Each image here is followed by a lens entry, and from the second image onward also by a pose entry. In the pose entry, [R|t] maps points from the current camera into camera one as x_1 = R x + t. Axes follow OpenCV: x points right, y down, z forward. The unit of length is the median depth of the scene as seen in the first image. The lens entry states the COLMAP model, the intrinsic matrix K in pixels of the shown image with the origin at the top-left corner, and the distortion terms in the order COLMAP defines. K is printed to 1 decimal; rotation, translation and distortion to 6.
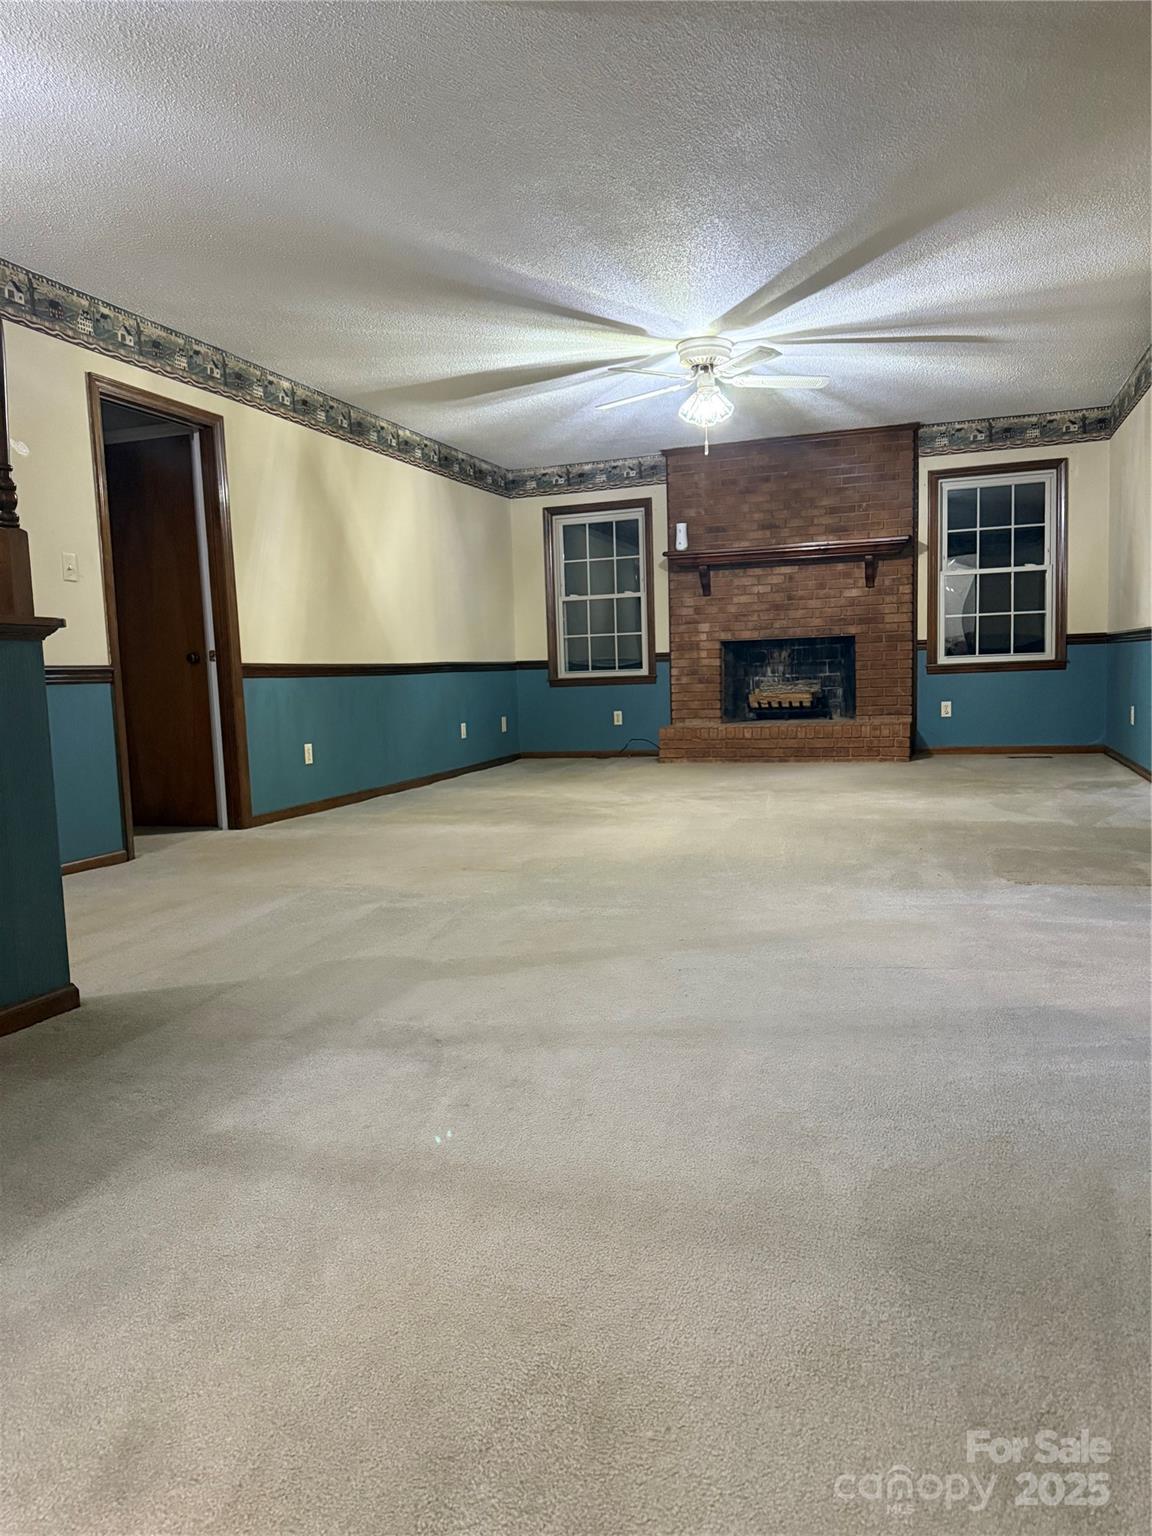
lens RADIAL K [[1065.4, 0, 576.0], [0, 1065.4, 768.0], [0, 0, 1]] dist [0.184172, -0.381038]
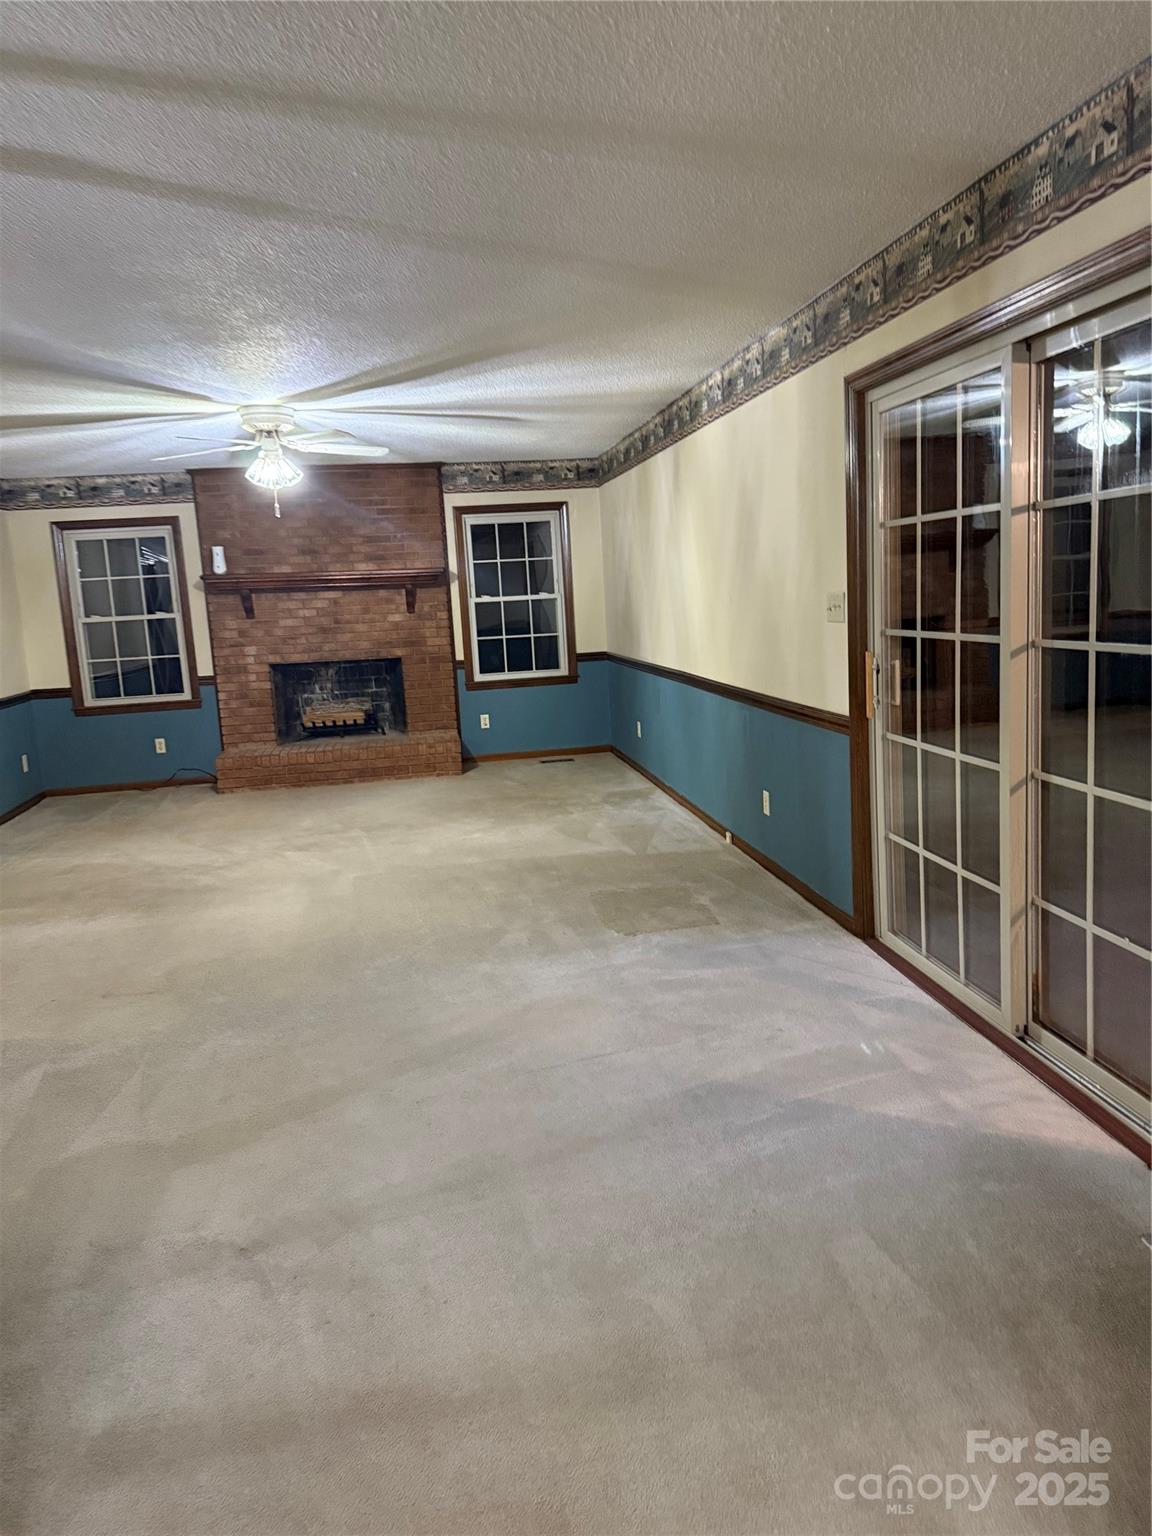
lens RADIAL K [[1066.0, 0, 572.1], [0, 1066.0, 748.9], [0, 0, 1]] dist [0.155909, -0.279851]
pose [[0.885981, -0.085190, 0.455829, -0.083389], [0.068071, 0.996225, 0.053877, -0.078158], [-0.458698, -0.016705, 0.888435, -0.023327]]
